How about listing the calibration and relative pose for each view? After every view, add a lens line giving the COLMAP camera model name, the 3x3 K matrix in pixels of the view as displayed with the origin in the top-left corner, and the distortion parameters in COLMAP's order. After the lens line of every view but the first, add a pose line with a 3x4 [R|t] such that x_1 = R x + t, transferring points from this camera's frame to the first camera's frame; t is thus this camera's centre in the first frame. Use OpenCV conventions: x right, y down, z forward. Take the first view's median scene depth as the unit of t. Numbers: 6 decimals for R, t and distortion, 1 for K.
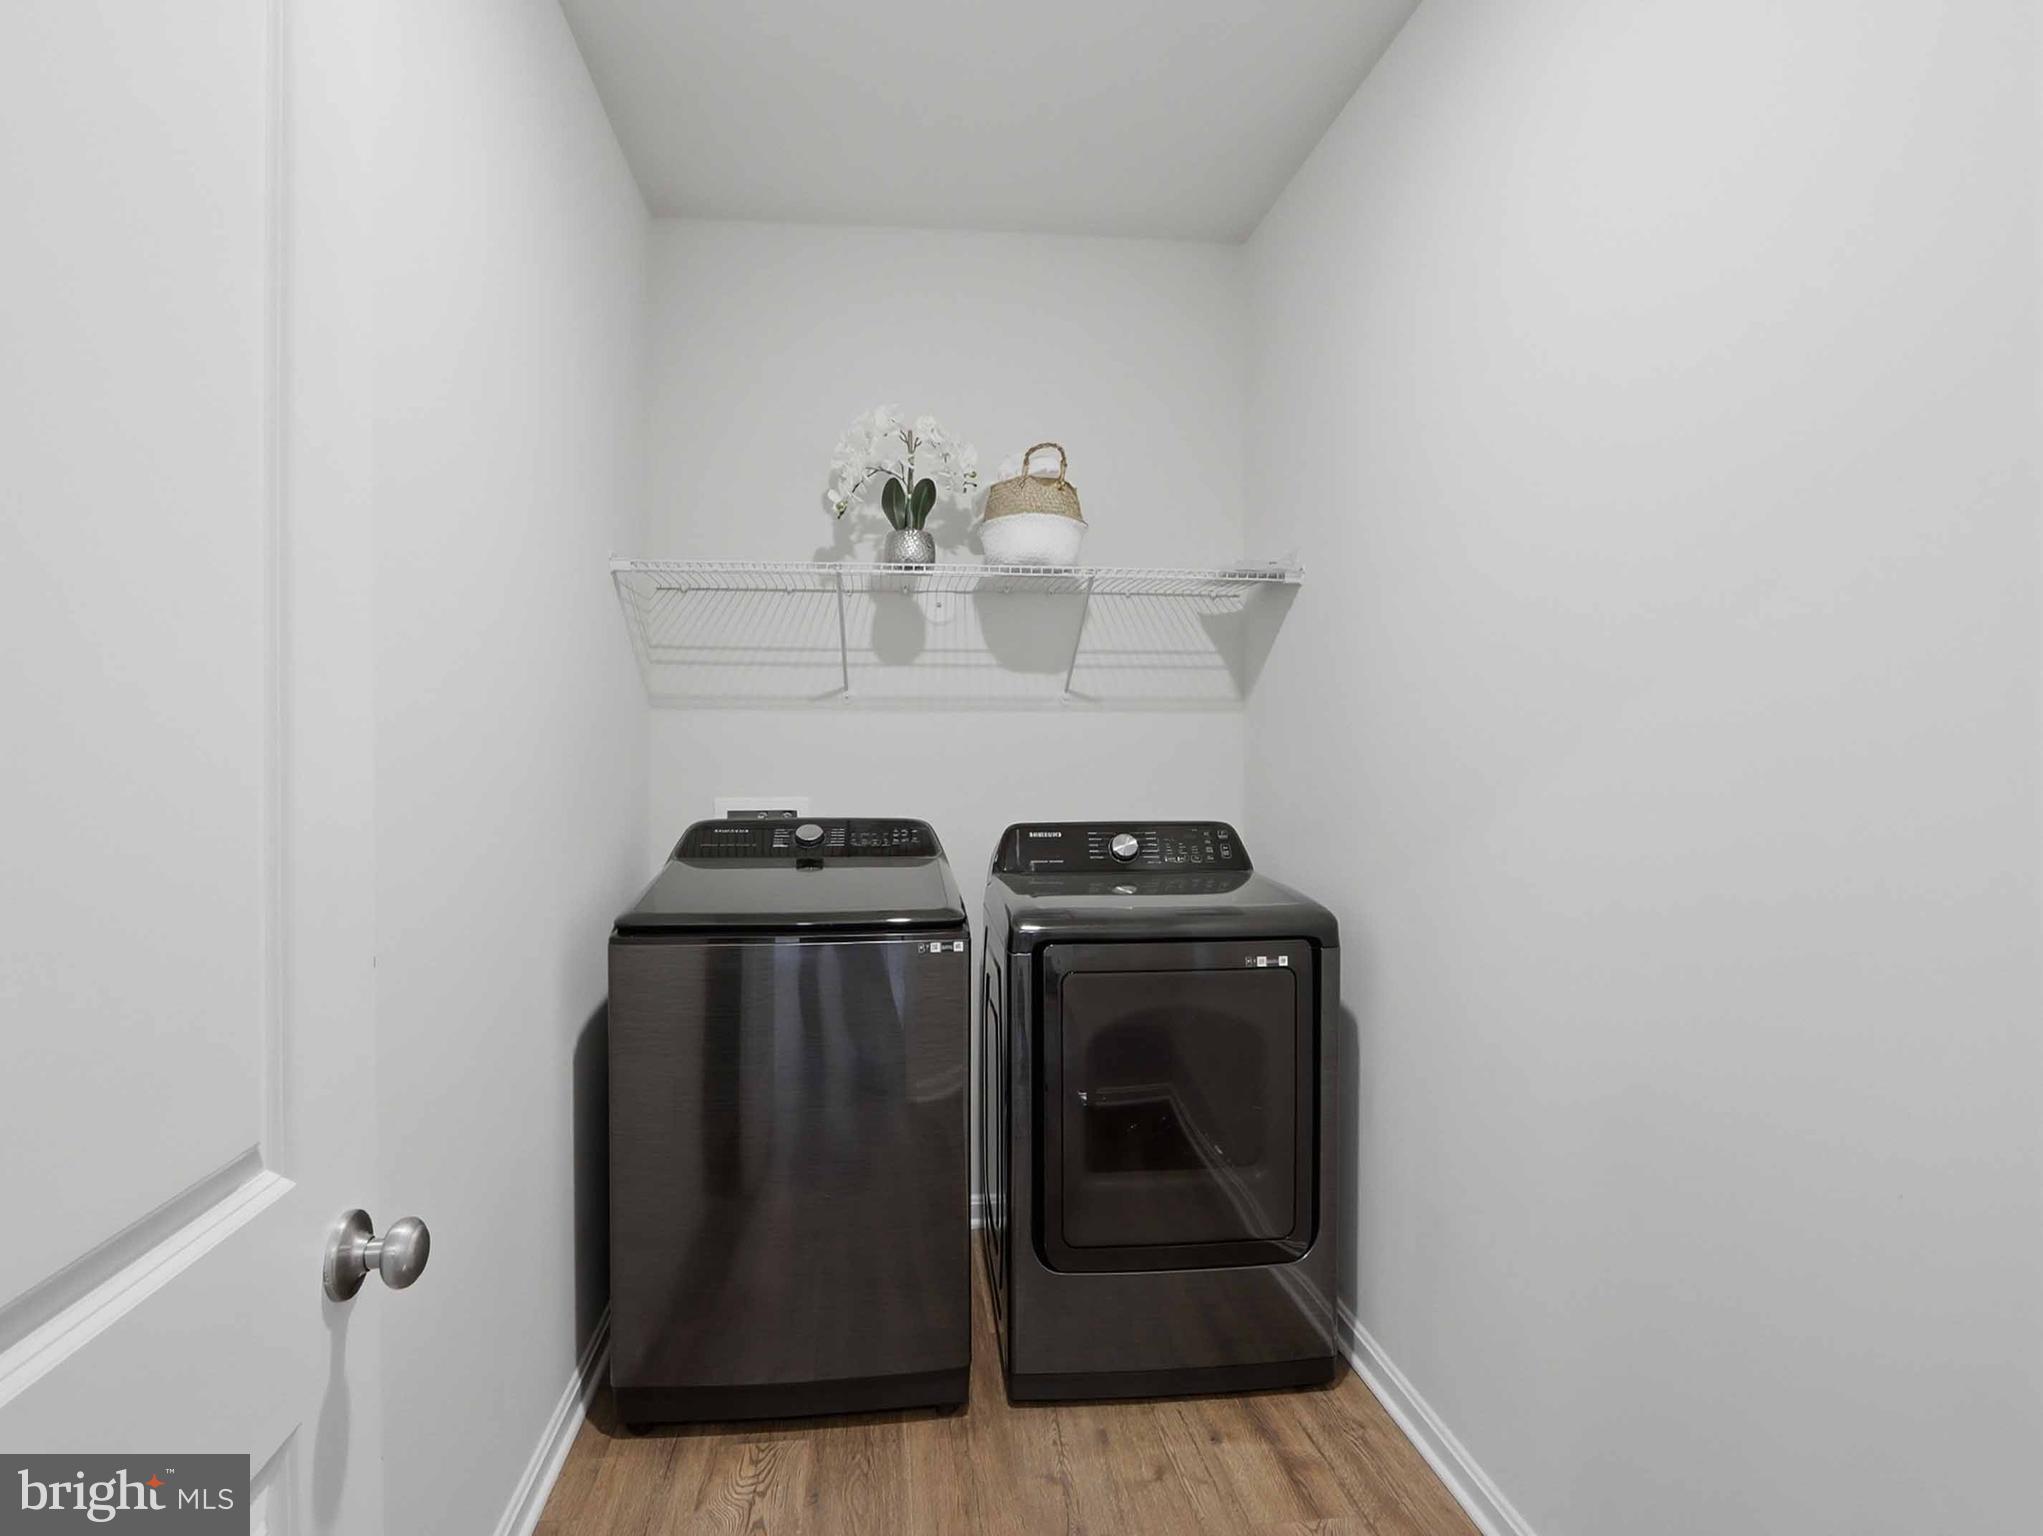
lens RADIAL K [[1074.4, 0, 995.9], [0, 1074.4, 753.6], [0, 0, 1]] dist [-0.030158, 0.007795]
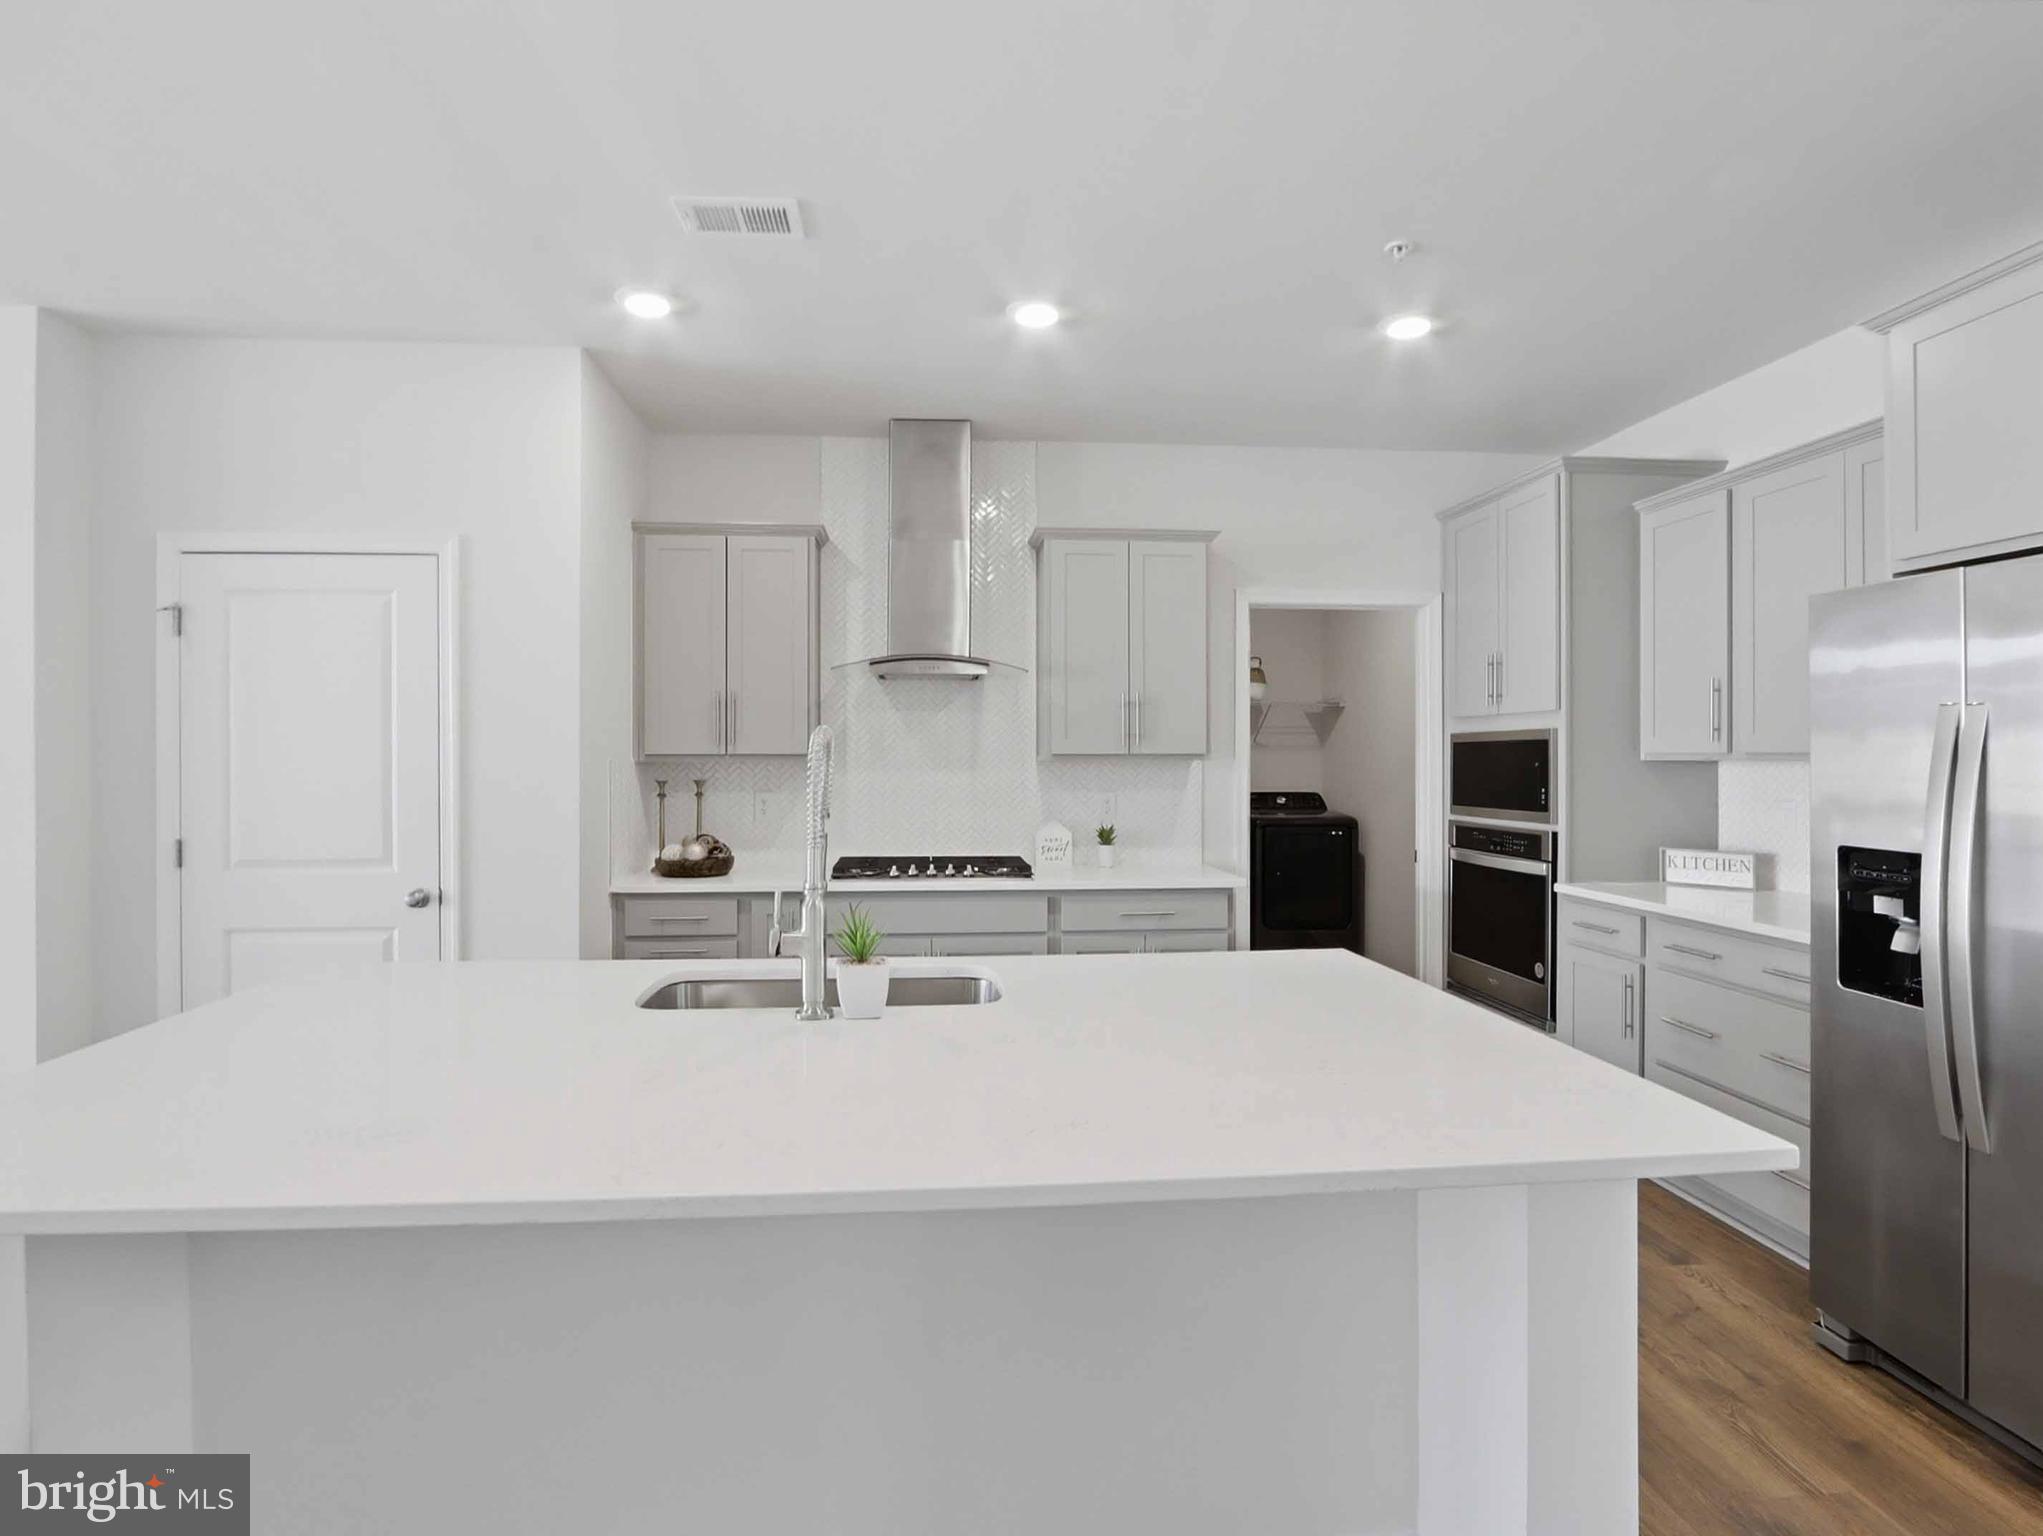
lens RADIAL K [[1074.4, 0, 995.9], [0, 1074.4, 753.6], [0, 0, 1]] dist [-0.030158, 0.007795]
pose [[0.999457, -0.000859, -0.032927, -0.523868], [0.000575, 0.999963, -0.008636, -0.011796], [0.032933, 0.008613, 0.999420, -1.786461]]
